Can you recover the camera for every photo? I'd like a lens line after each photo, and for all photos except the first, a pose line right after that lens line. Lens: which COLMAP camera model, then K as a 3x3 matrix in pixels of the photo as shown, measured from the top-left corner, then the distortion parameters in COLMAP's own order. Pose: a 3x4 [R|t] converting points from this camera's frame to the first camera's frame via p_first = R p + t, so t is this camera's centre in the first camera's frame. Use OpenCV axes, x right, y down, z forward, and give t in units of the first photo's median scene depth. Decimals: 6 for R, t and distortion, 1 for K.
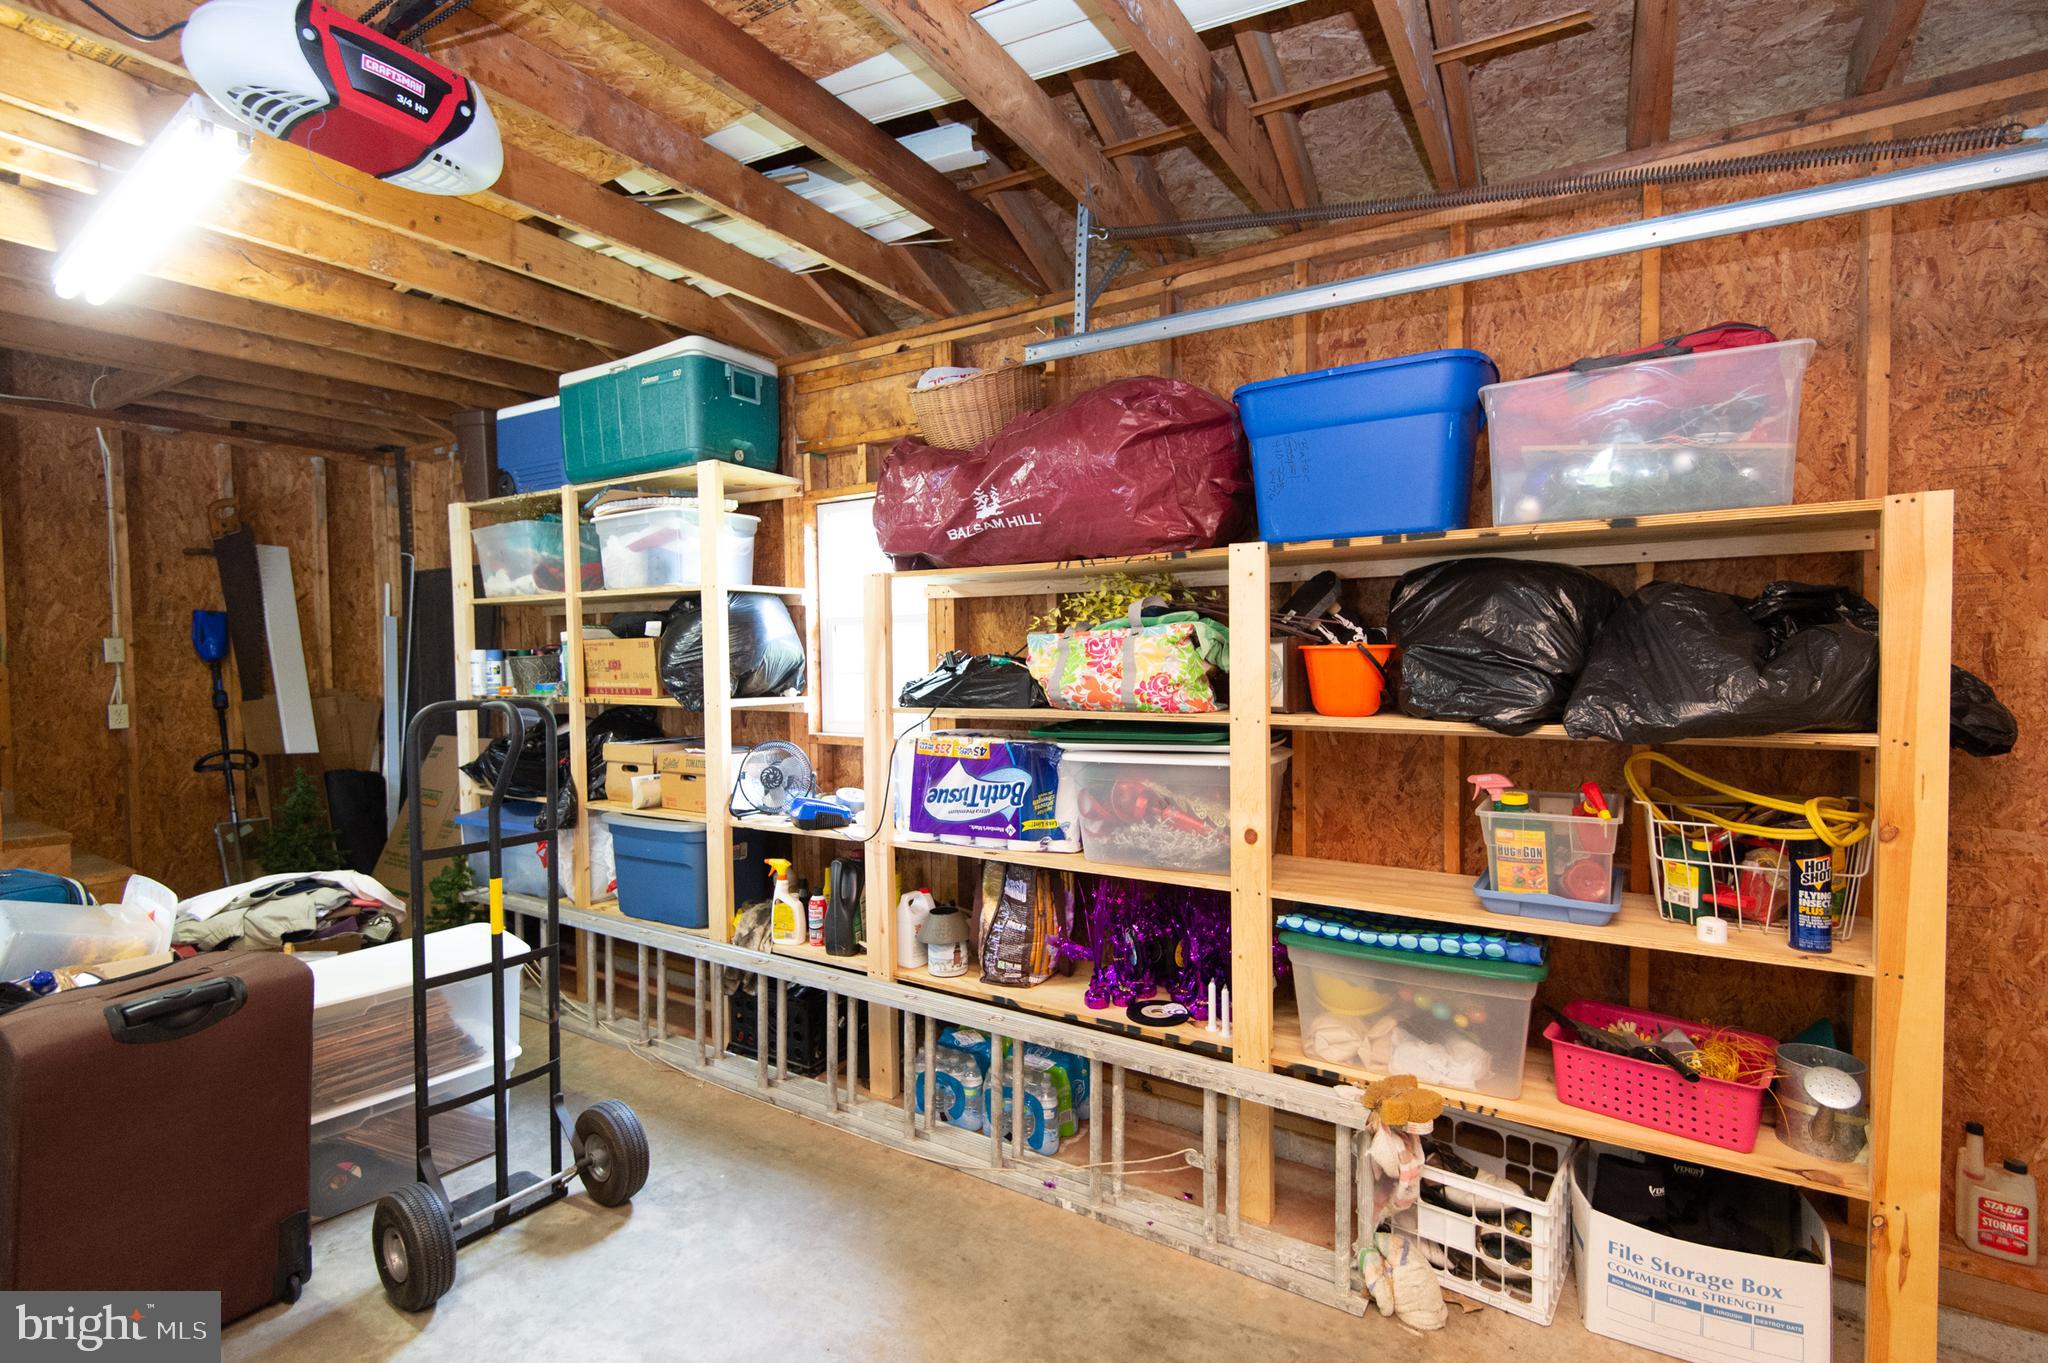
lens RADIAL K [[926.0, 0, 1028.2], [0, 926.0, 684.5], [0, 0, 1]] dist [0.036204, -0.026036]
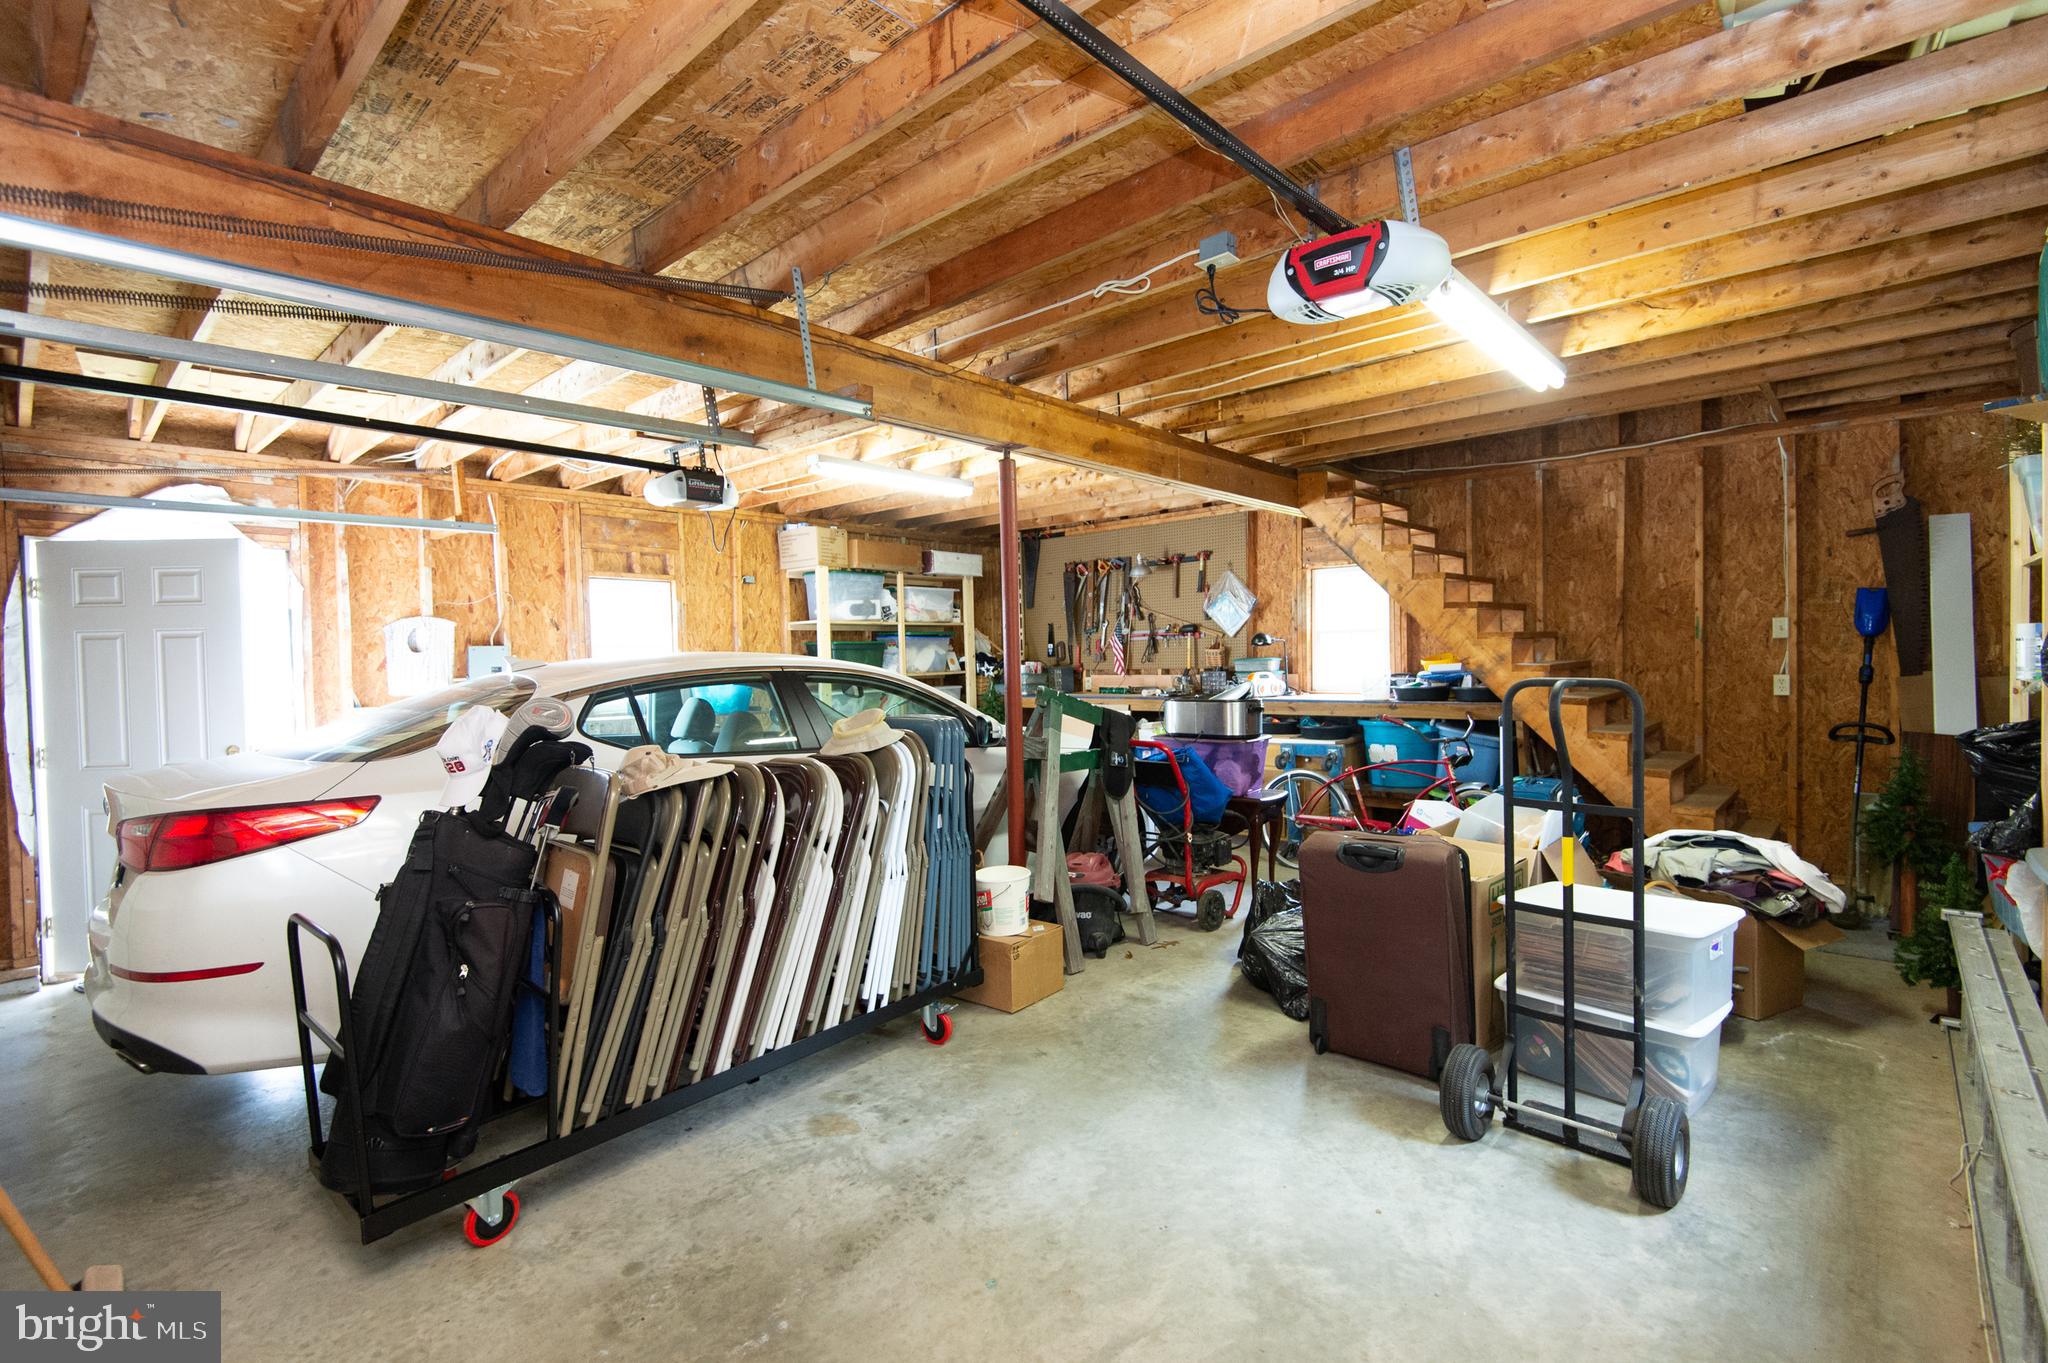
lens RADIAL K [[926.0, 0, 1028.2], [0, 926.0, 684.5], [0, 0, 1]] dist [0.036204, -0.026036]
pose [[-0.183372, 0.048231, -0.981860, 0.338562], [-0.014728, 0.998549, 0.051802, -0.012776], [0.982933, 0.023960, -0.182395, 0.294029]]
